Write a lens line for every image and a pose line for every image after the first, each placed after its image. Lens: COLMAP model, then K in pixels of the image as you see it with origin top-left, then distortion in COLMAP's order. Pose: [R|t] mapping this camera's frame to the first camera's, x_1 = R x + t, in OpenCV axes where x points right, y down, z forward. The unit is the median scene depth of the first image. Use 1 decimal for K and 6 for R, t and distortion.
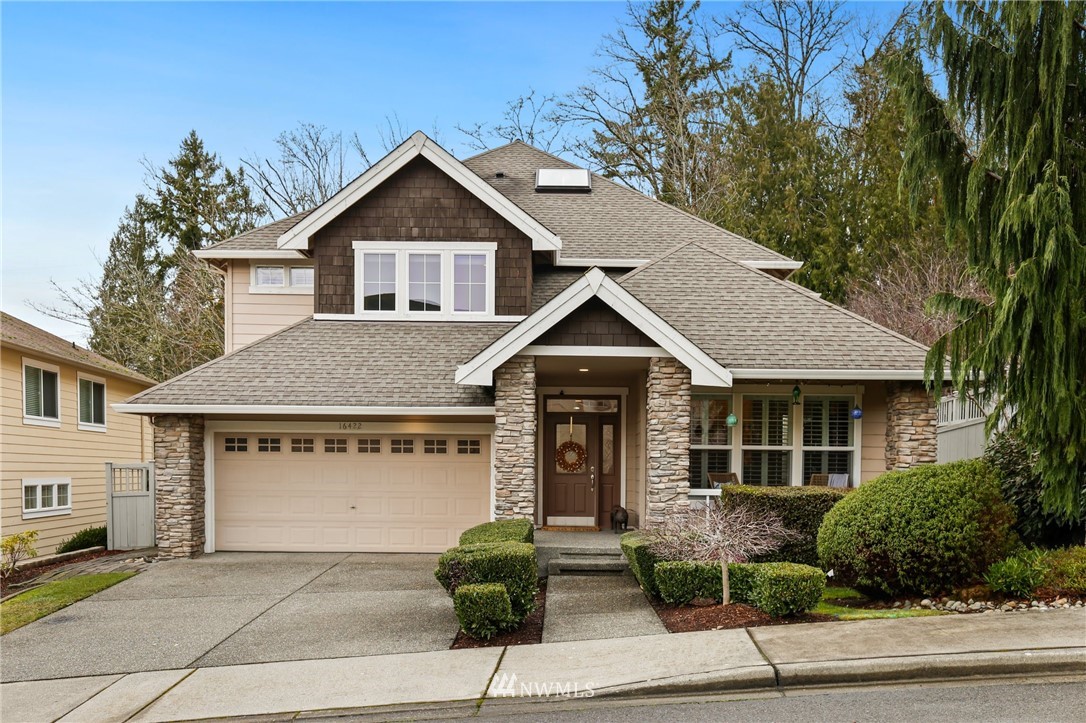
lens RADIAL K [[925.0, 0, 542.9], [0, 925.0, 438.2], [0, 0, 1]] dist [0.009275, 0.008126]
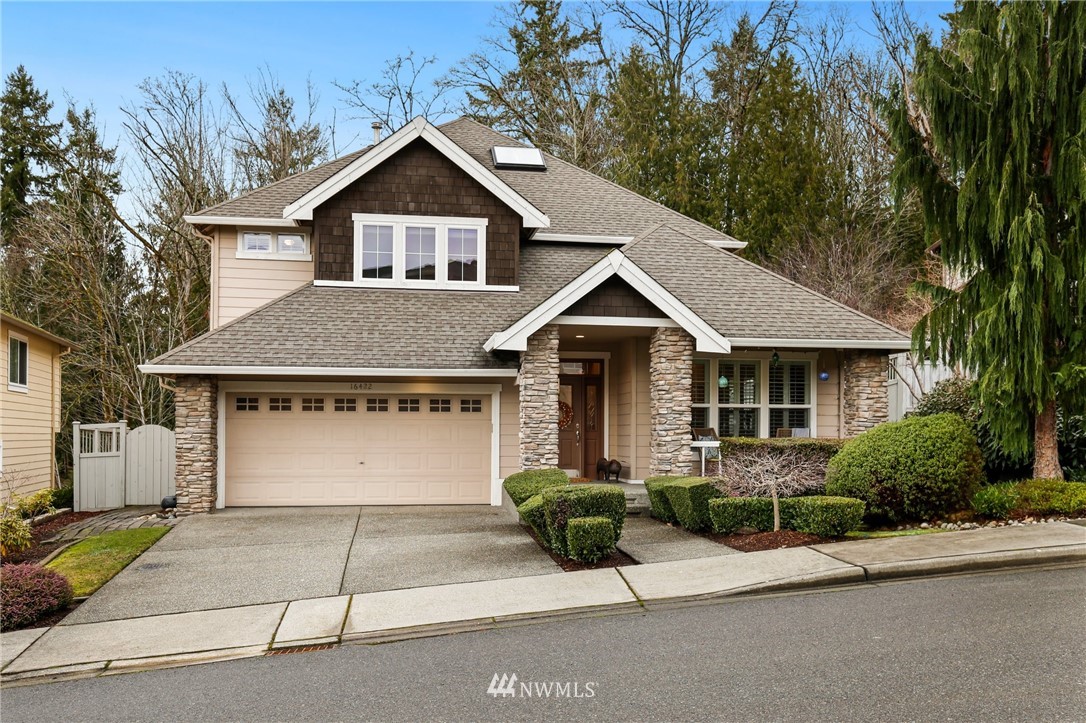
lens RADIAL K [[955.9, 0, 543.0], [0, 955.9, 361.5], [0, 0, 1]] dist [0.016460, 0.011609]
pose [[0.986064, 0.005403, 0.166277, -0.195705], [0.001274, 0.999198, -0.040021, 0.002800], [-0.166360, 0.039676, 0.985267, -0.132591]]
